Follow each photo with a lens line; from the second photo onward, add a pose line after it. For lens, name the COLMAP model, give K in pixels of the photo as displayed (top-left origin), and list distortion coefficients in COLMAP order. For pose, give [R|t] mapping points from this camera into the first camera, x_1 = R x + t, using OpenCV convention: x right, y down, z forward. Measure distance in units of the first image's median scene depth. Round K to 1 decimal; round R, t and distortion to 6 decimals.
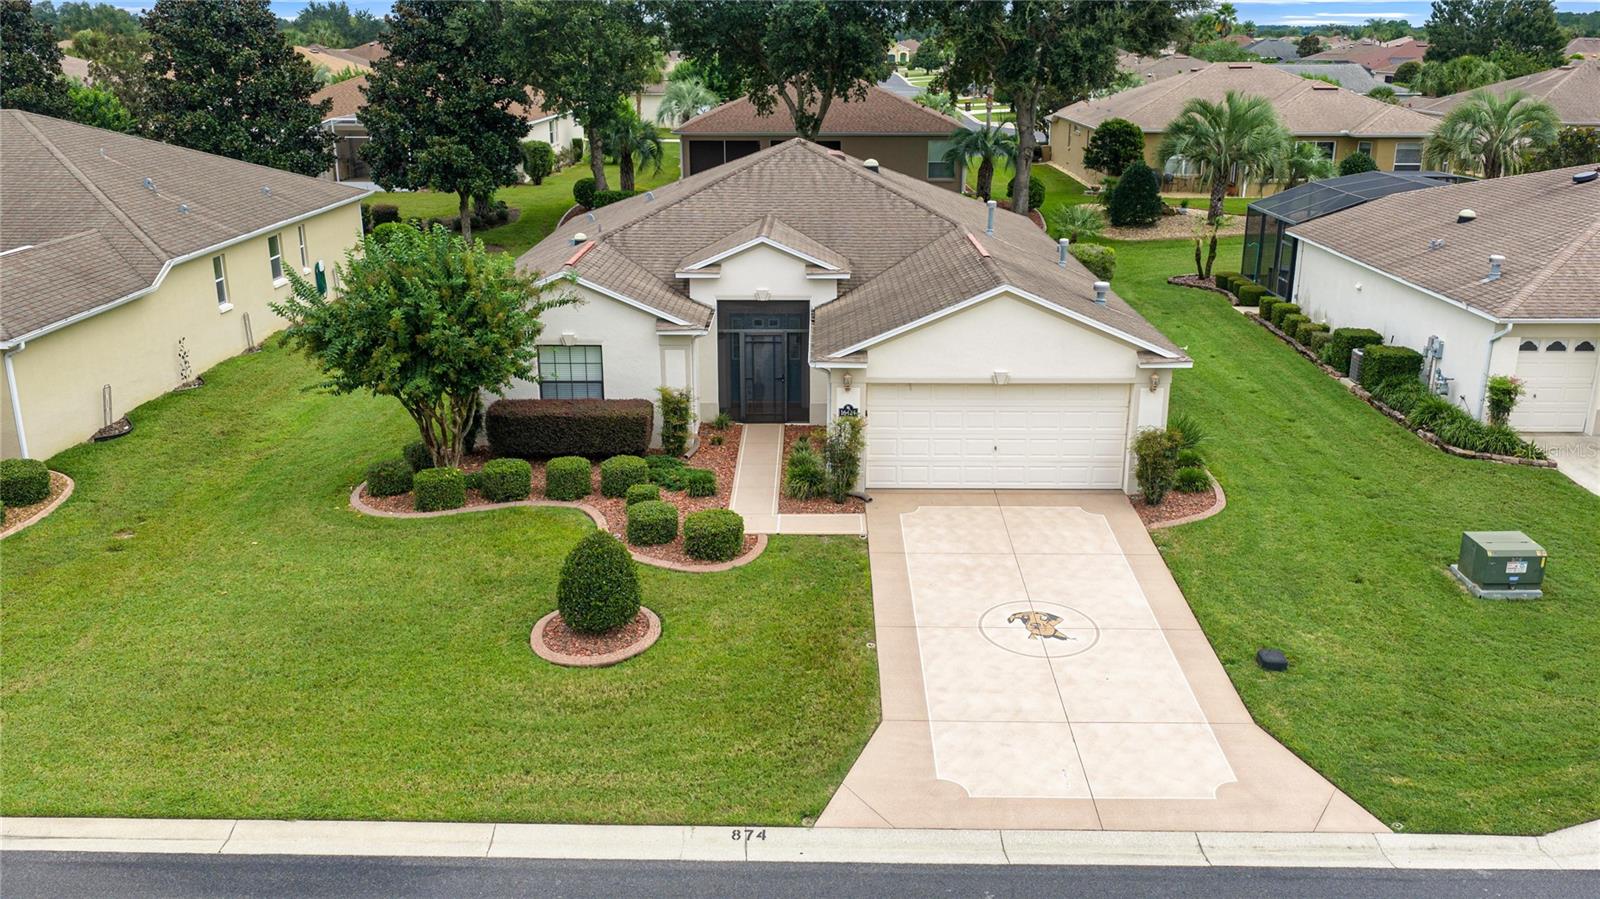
lens RADIAL K [[1321.7, 0, 802.8], [0, 1321.7, 459.1], [0, 0, 1]] dist [0.033513, -0.070271]
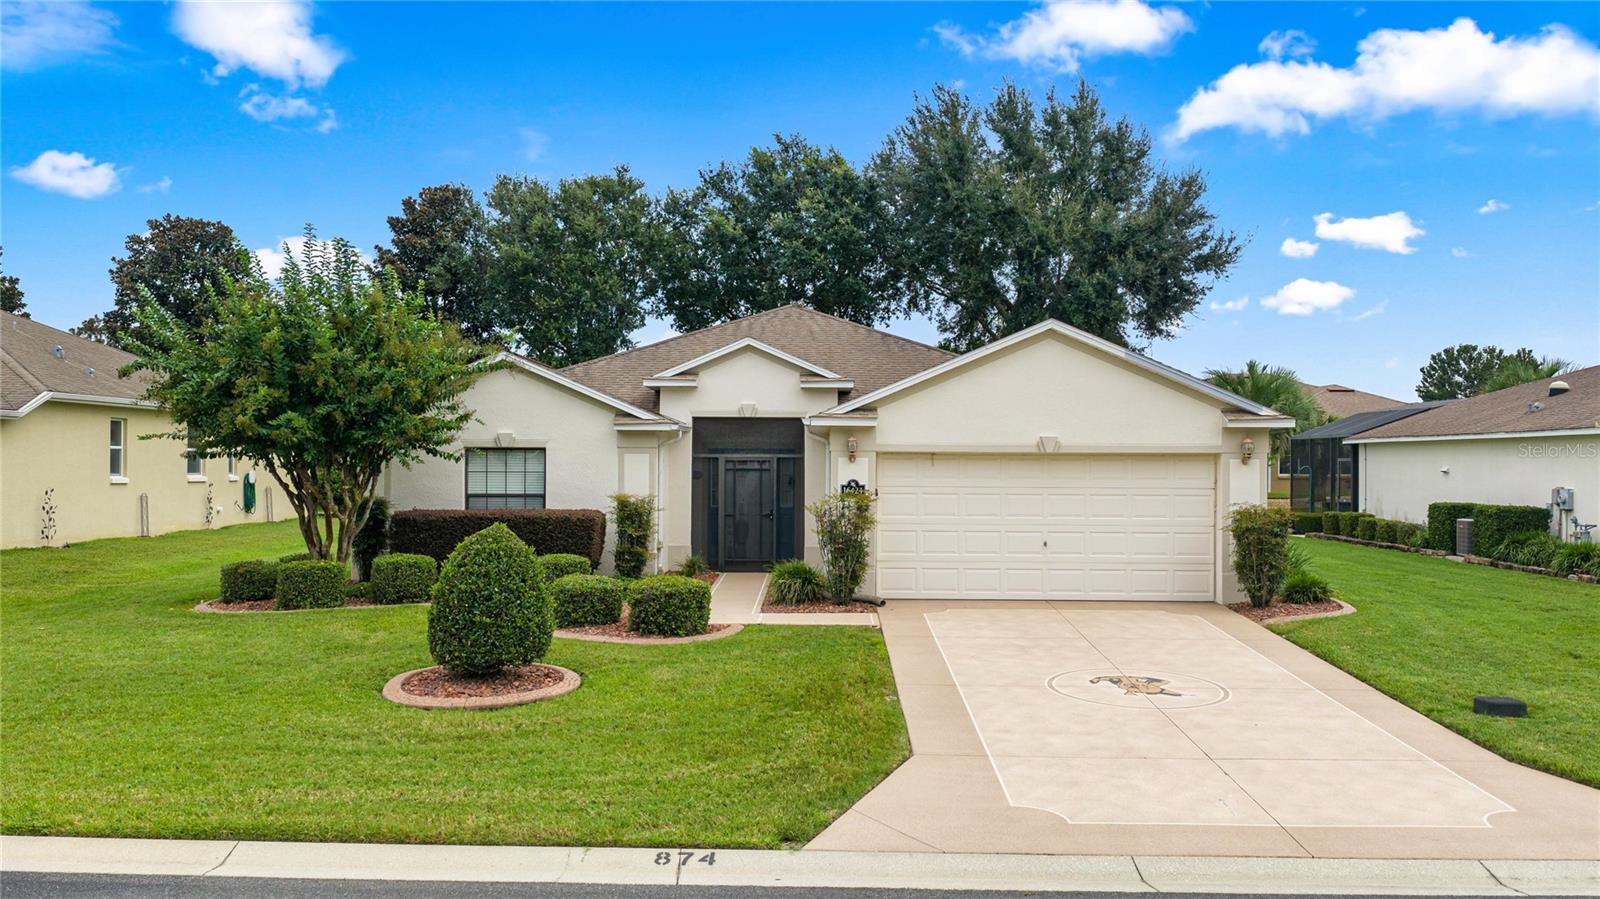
lens RADIAL K [[1321.7, 0, 802.8], [0, 1321.7, 459.1], [0, 0, 1]] dist [0.033513, -0.070271]
pose [[0.999991, 0.004166, -0.000552, 0.005436], [-0.004134, 0.951439, -0.307810, 0.185364], [-0.000757, 0.307809, 0.951448, 0.259829]]
